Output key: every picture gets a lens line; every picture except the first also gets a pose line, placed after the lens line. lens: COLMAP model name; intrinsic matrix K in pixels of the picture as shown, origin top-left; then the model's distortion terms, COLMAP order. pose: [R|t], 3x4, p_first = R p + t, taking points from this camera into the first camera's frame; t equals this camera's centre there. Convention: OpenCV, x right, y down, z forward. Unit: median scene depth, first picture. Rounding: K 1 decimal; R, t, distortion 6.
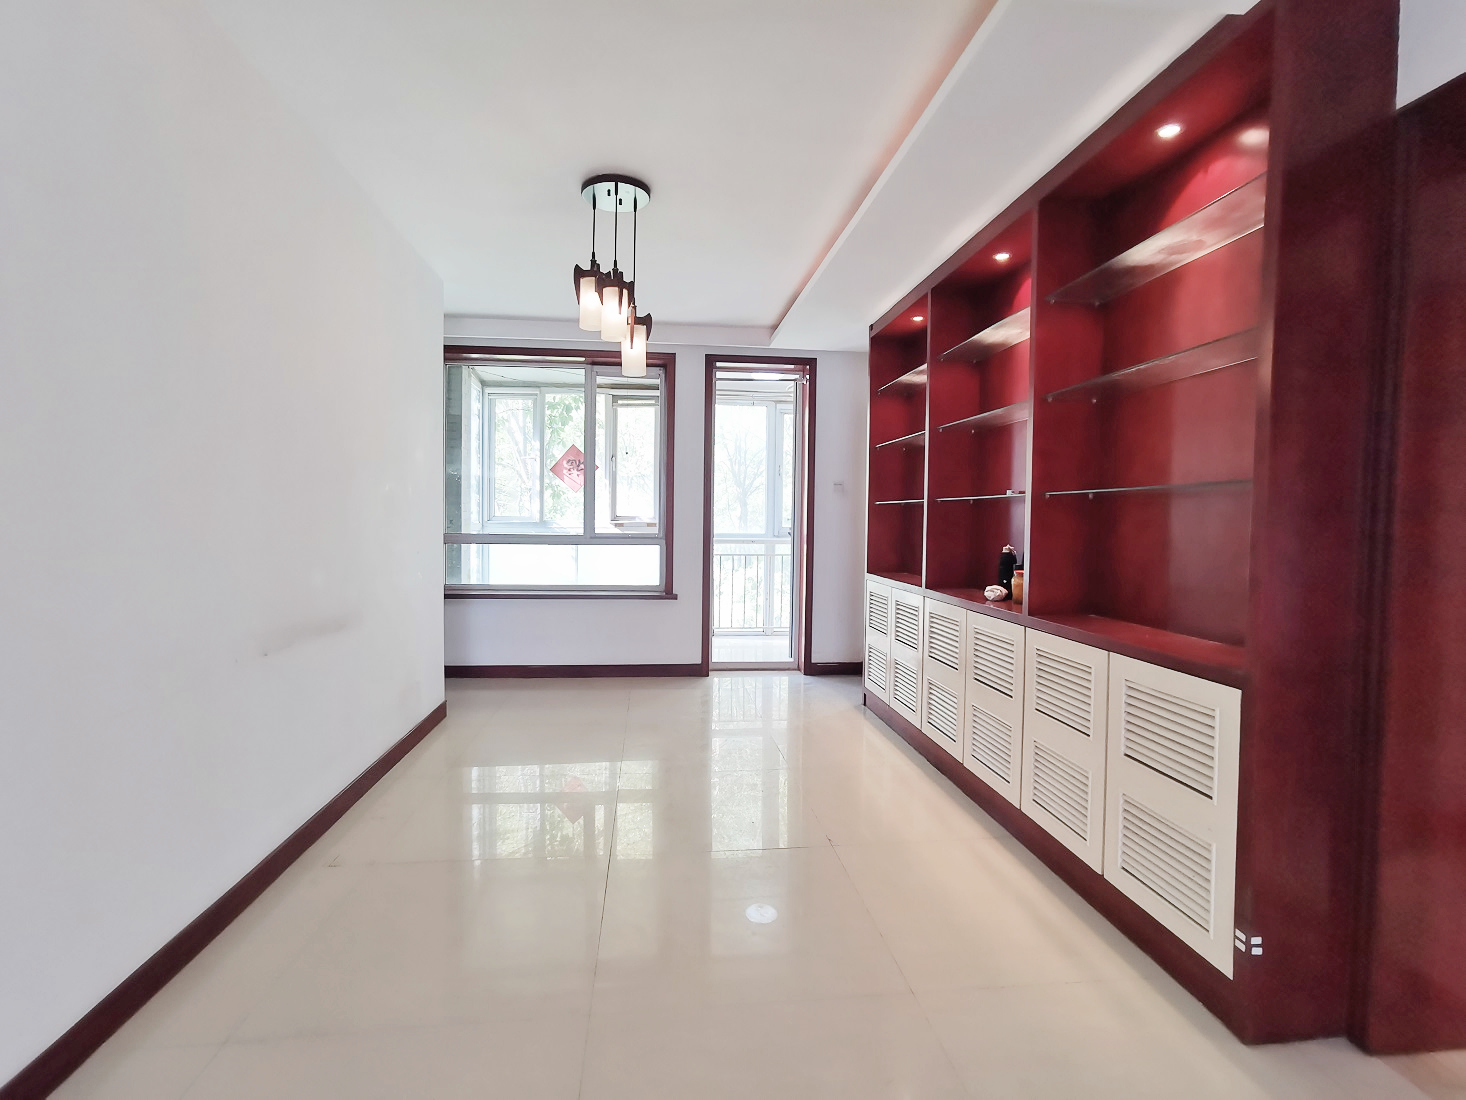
lens RADIAL K [[709.8, 0, 733.0], [0, 709.8, 550.0], [0, 0, 1]] dist [-0.025278, 0.000289]
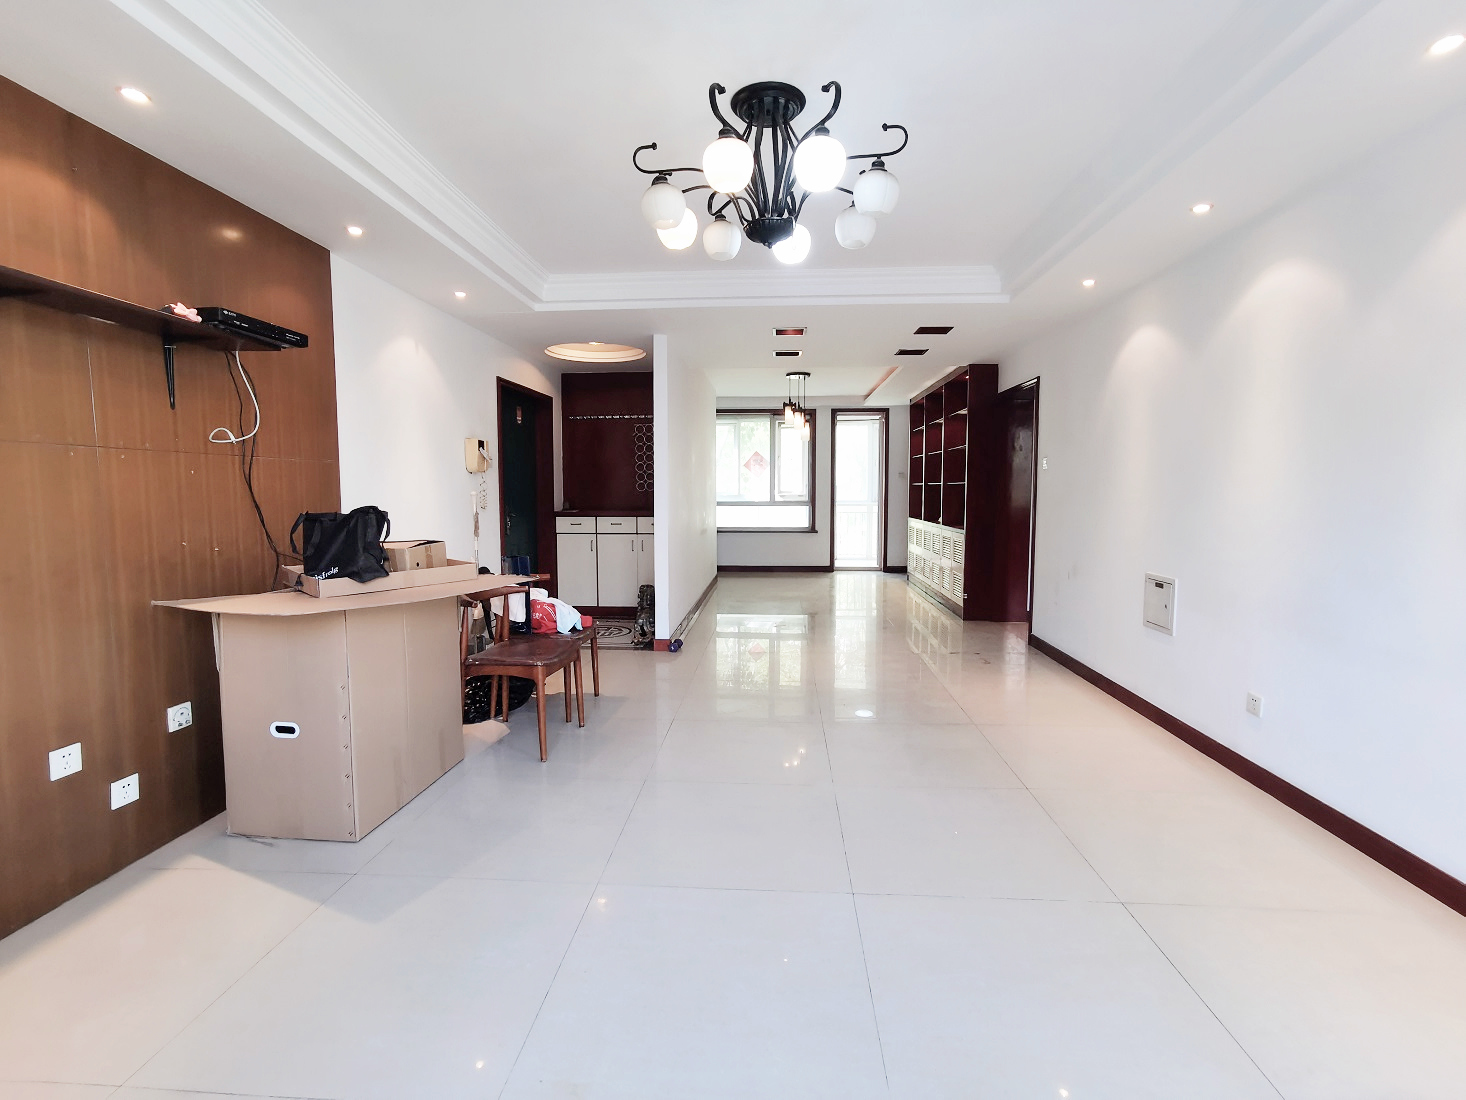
lens RADIAL K [[709.8, 0, 733.0], [0, 709.8, 550.0], [0, 0, 1]] dist [-0.025278, 0.000289]
pose [[0.983956, -0.000912, -0.178409, 0.042165], [0.008074, 0.999190, 0.039426, 0.035921], [0.178228, -0.040234, 0.983166, -0.982026]]
